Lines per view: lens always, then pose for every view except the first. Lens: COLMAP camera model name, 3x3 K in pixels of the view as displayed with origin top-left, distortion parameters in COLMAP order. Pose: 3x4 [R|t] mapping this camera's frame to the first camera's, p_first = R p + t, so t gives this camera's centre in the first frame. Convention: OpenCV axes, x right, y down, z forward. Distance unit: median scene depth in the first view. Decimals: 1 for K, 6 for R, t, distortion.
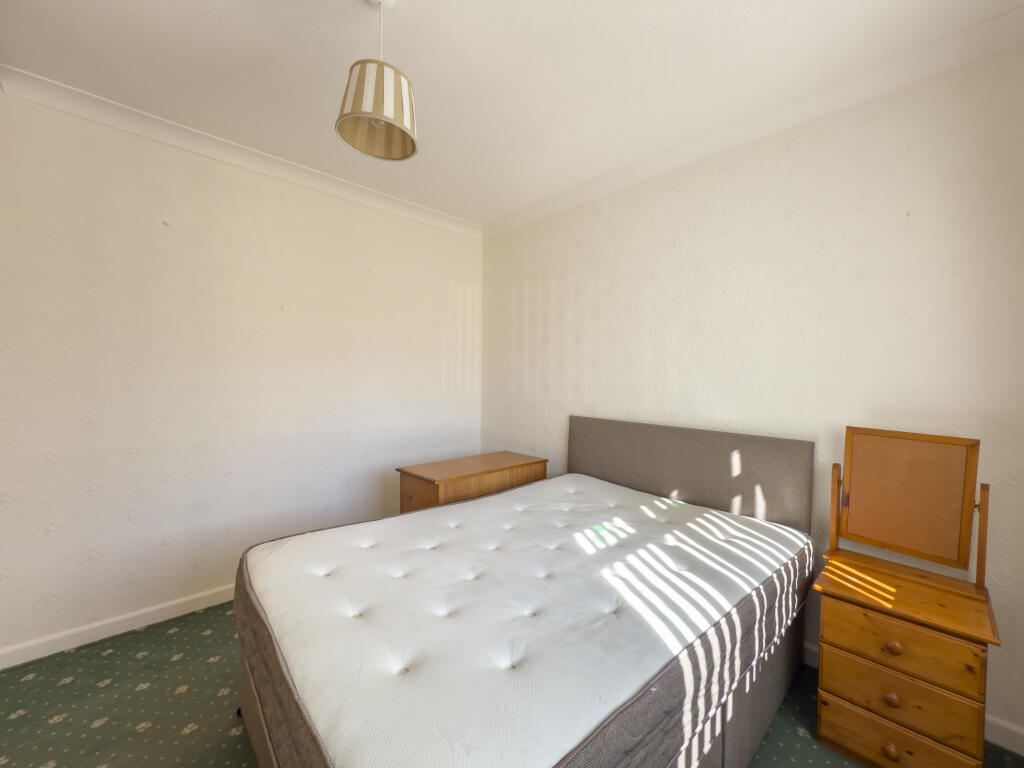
lens RADIAL K [[406.2, 0, 514.6], [0, 406.2, 387.8], [0, 0, 1]] dist [0.000589, 0.000015]
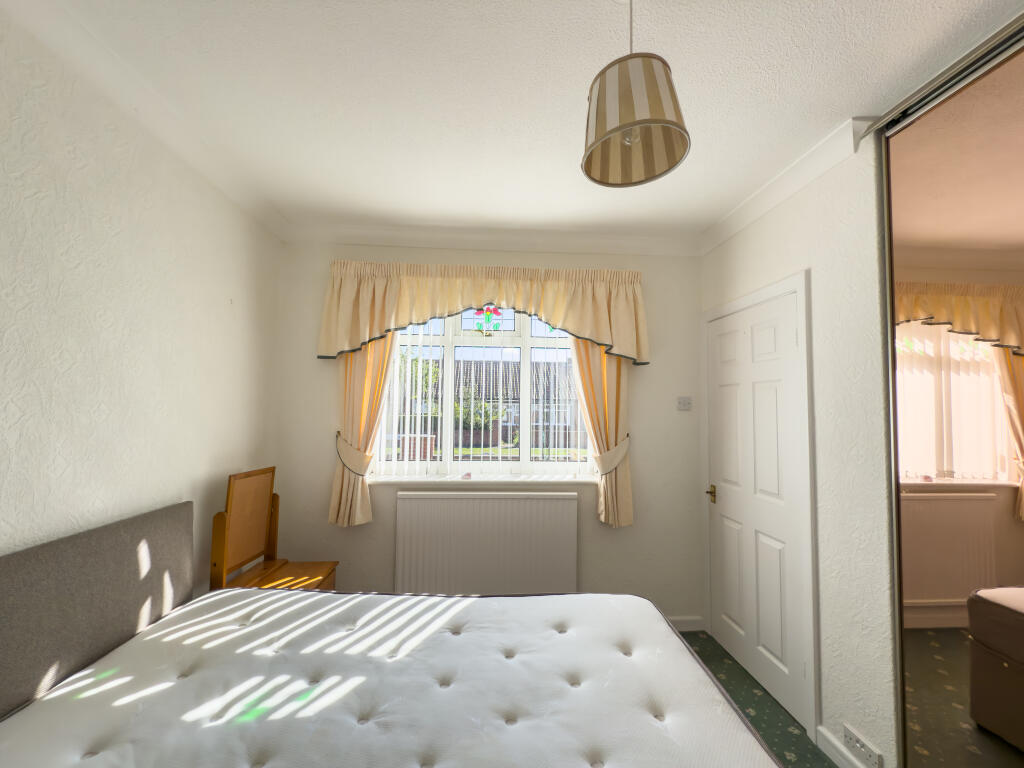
lens RADIAL K [[406.2, 0, 512.0], [0, 406.2, 382.0], [0, 0, 1]] dist [0.000589, 0.000015]
pose [[-0.764052, 0.015896, 0.644959, -0.477077], [-0.007816, 0.999395, -0.033891, -0.121073], [-0.645107, -0.030935, -0.763466, 1.247158]]
